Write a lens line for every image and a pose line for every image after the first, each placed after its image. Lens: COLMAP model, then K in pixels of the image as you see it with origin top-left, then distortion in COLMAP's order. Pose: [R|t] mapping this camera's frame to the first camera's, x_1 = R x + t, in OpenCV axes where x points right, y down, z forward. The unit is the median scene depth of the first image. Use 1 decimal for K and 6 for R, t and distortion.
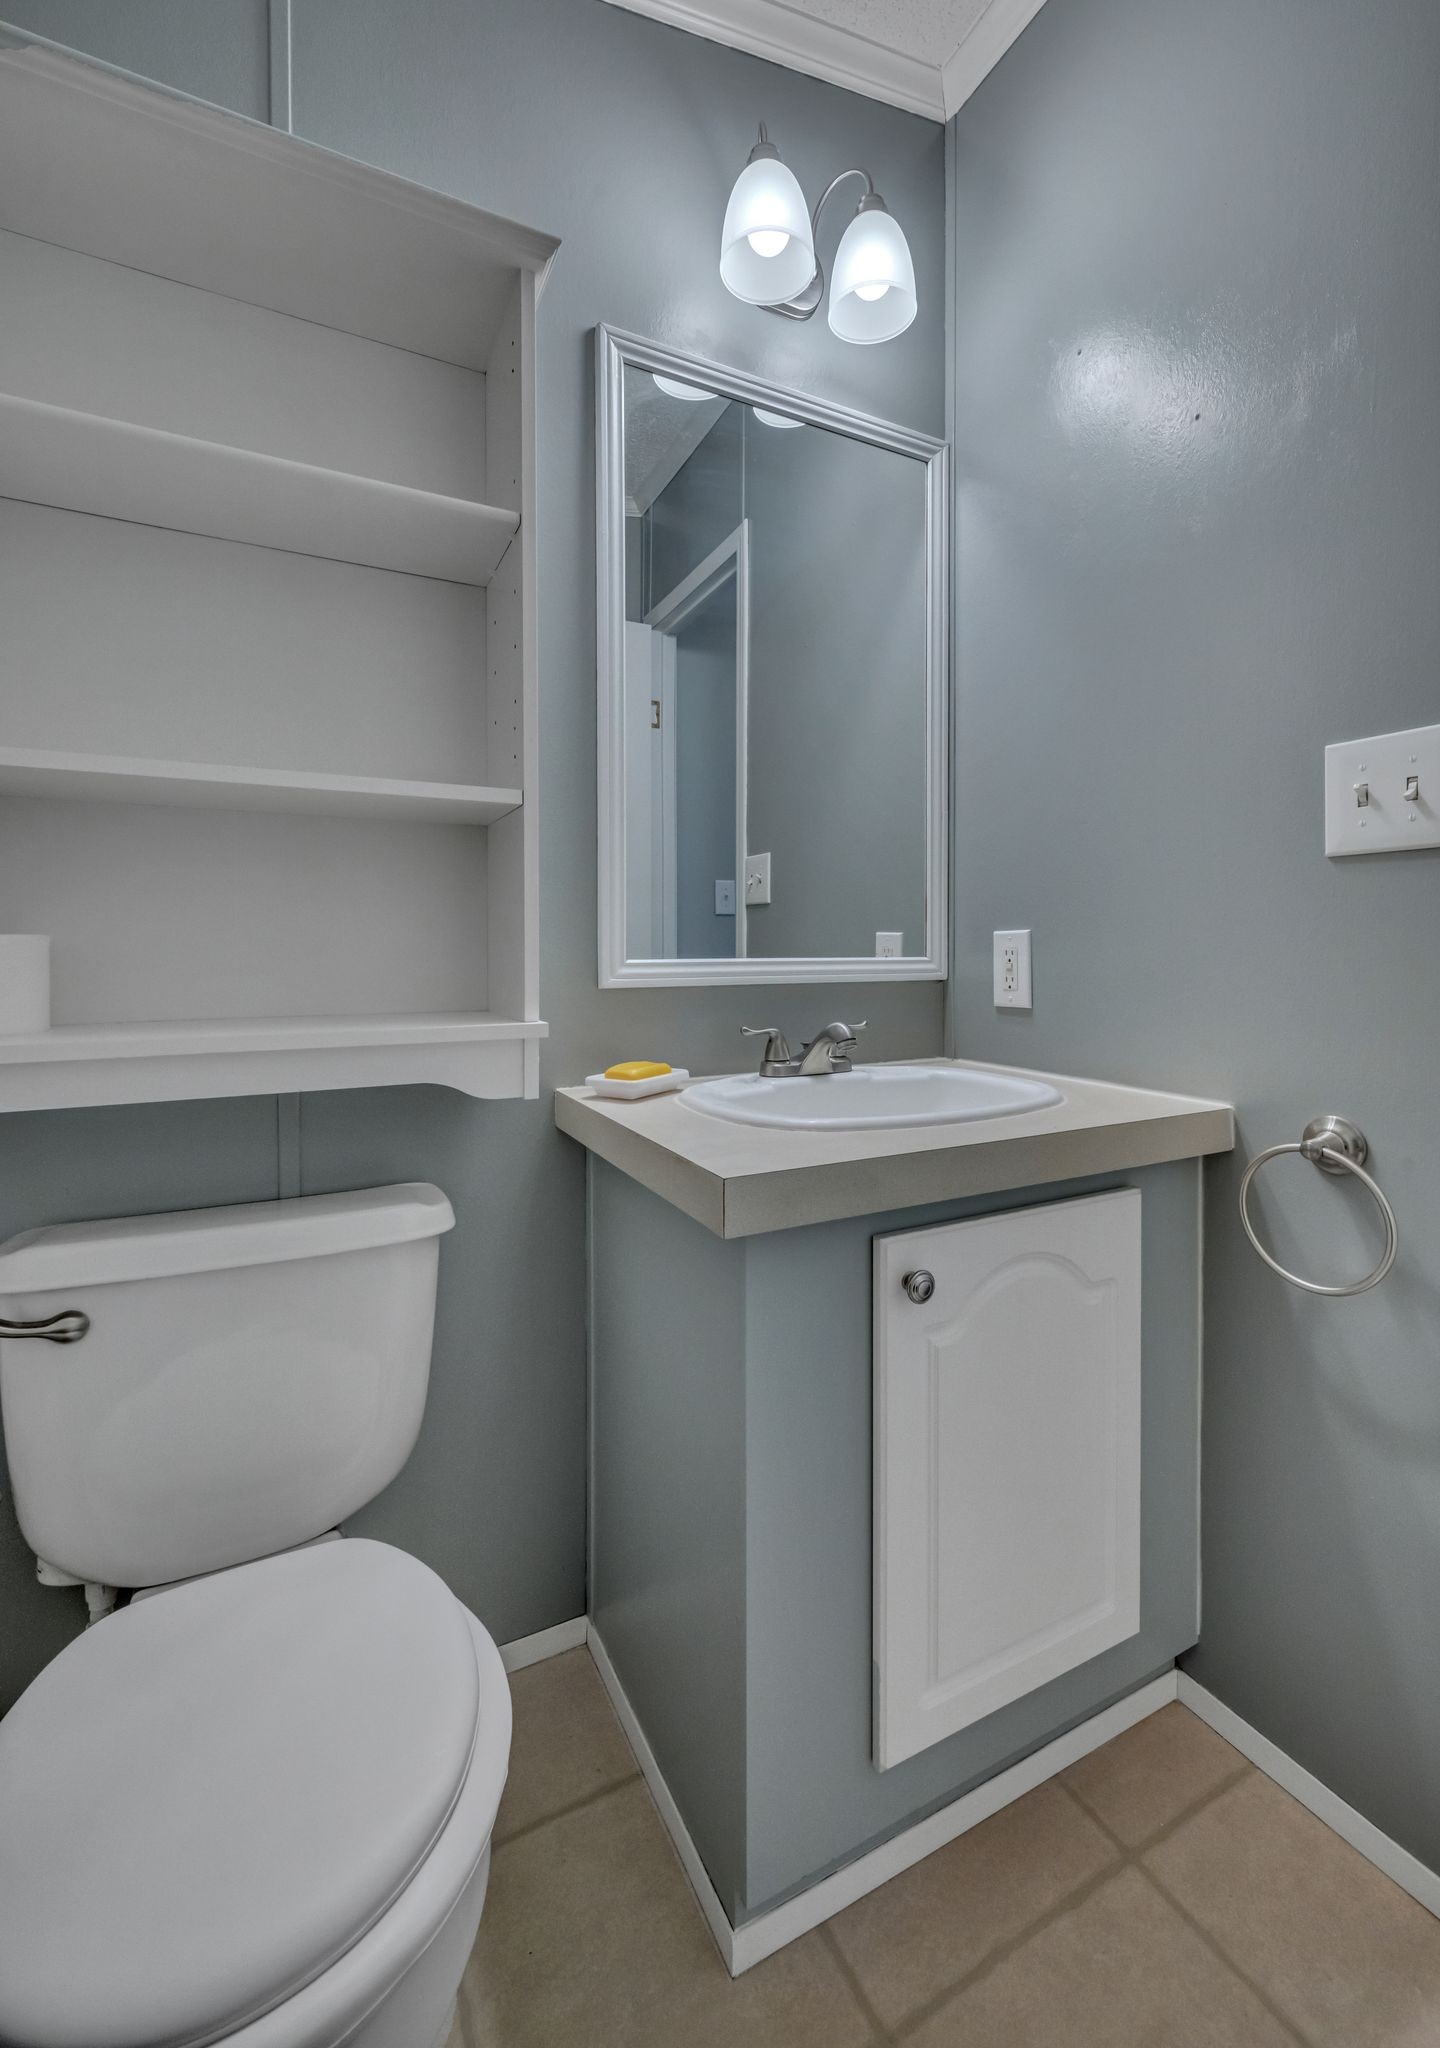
lens RADIAL K [[848.0, 0, 738.0], [0, 848.0, 953.2], [0, 0, 1]] dist [0.001938, 0.000079]
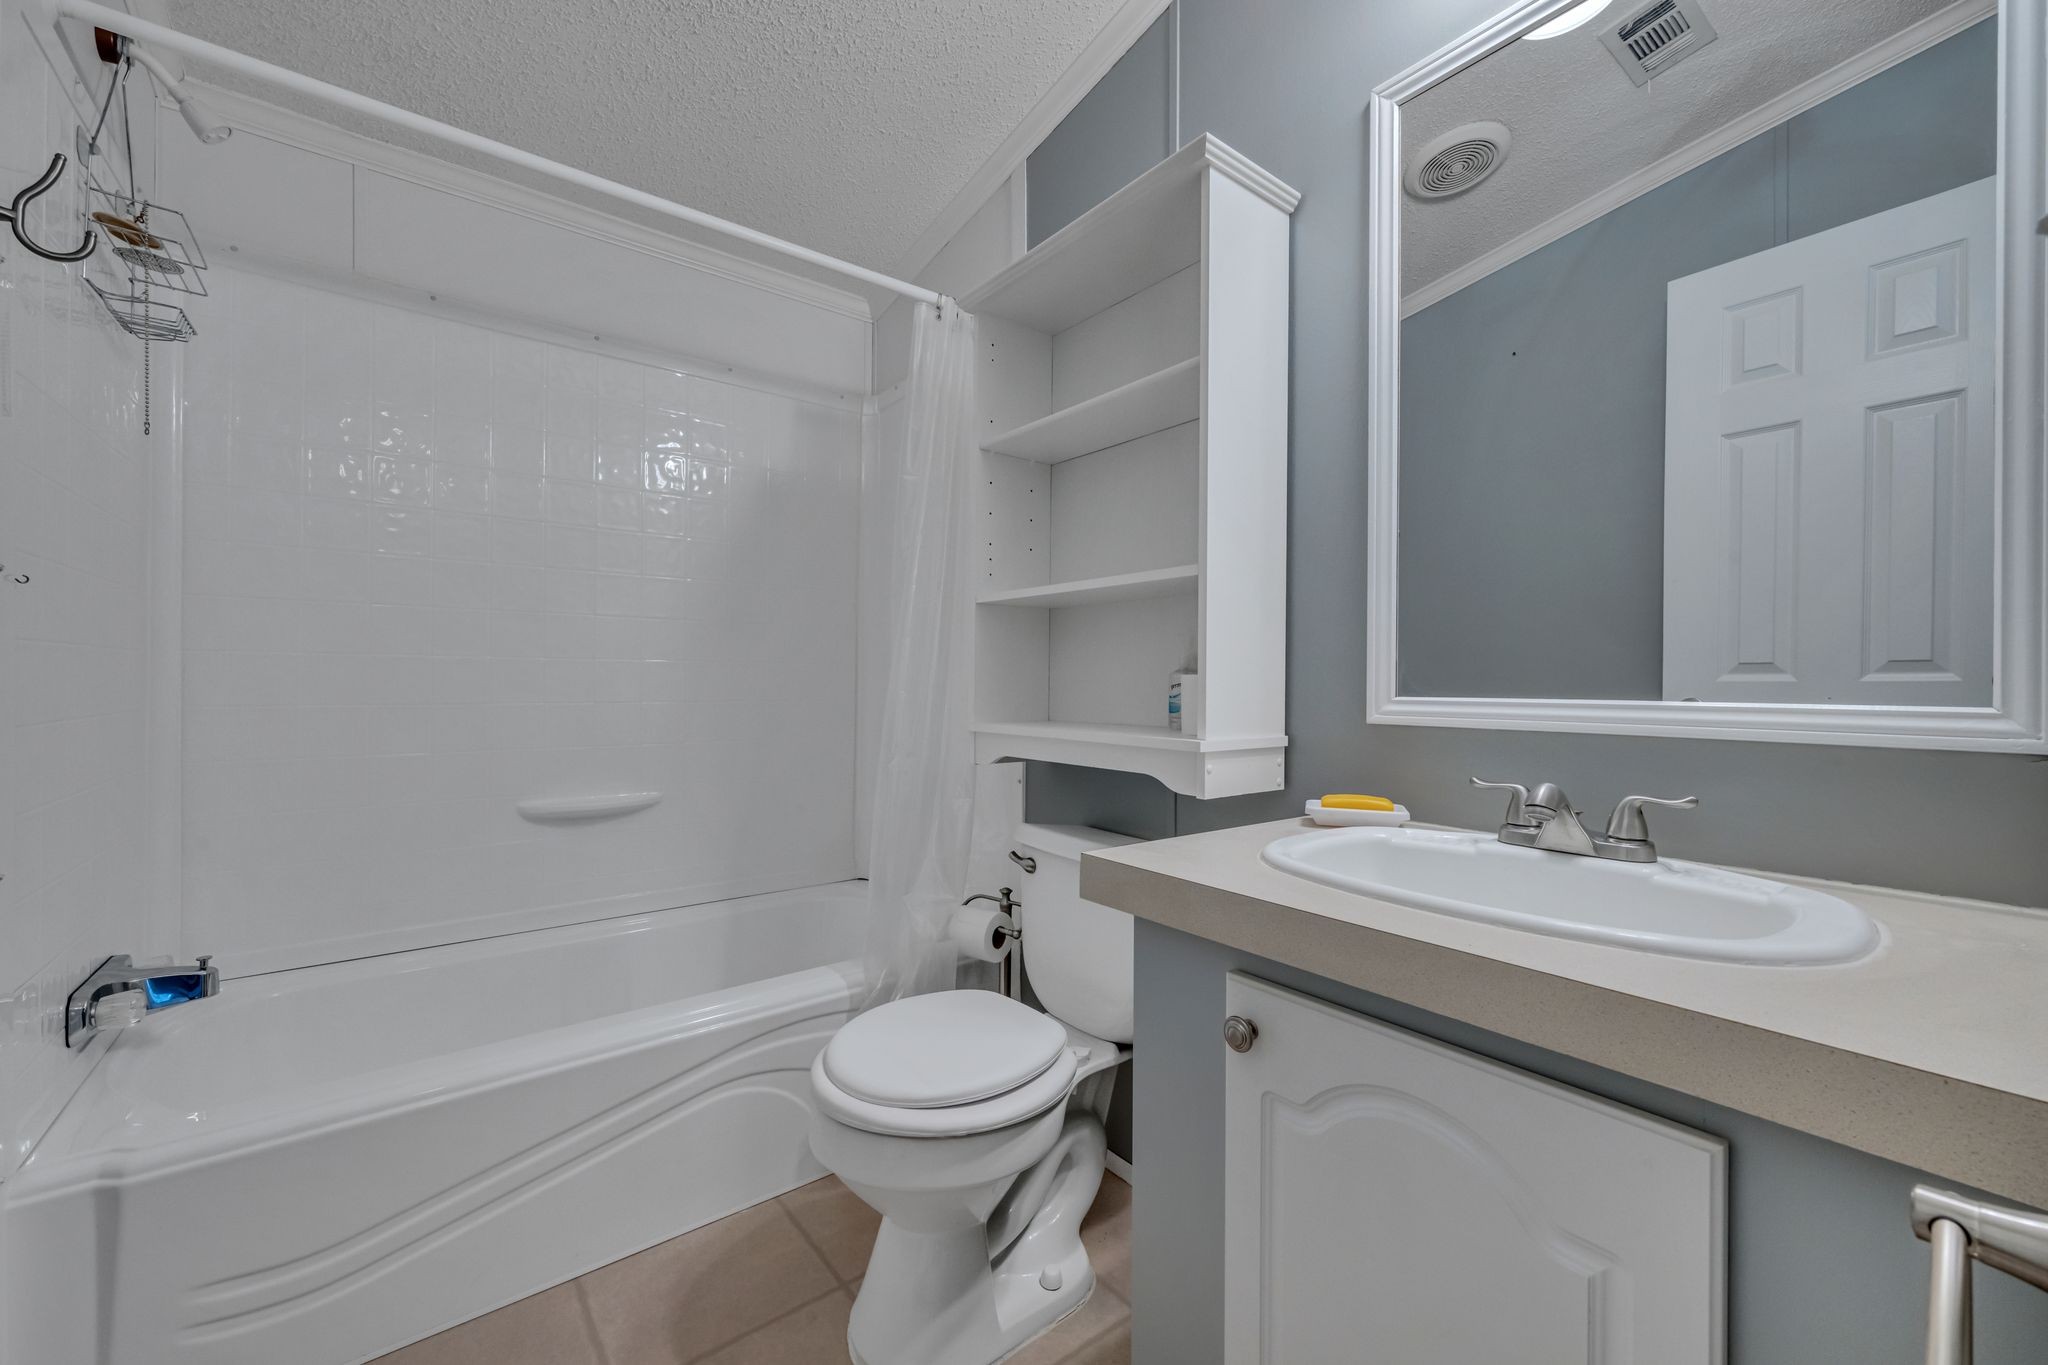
lens RADIAL K [[813.2, 0, 1026.4], [0, 813.2, 682.8], [0, 0, 1]] dist [-0.001359, 0.000183]
pose [[0.180630, 0.001849, -0.983549, 0.740861], [-0.015324, 0.999882, -0.000935, -0.001394], [0.983432, 0.015240, 0.180637, 0.401021]]
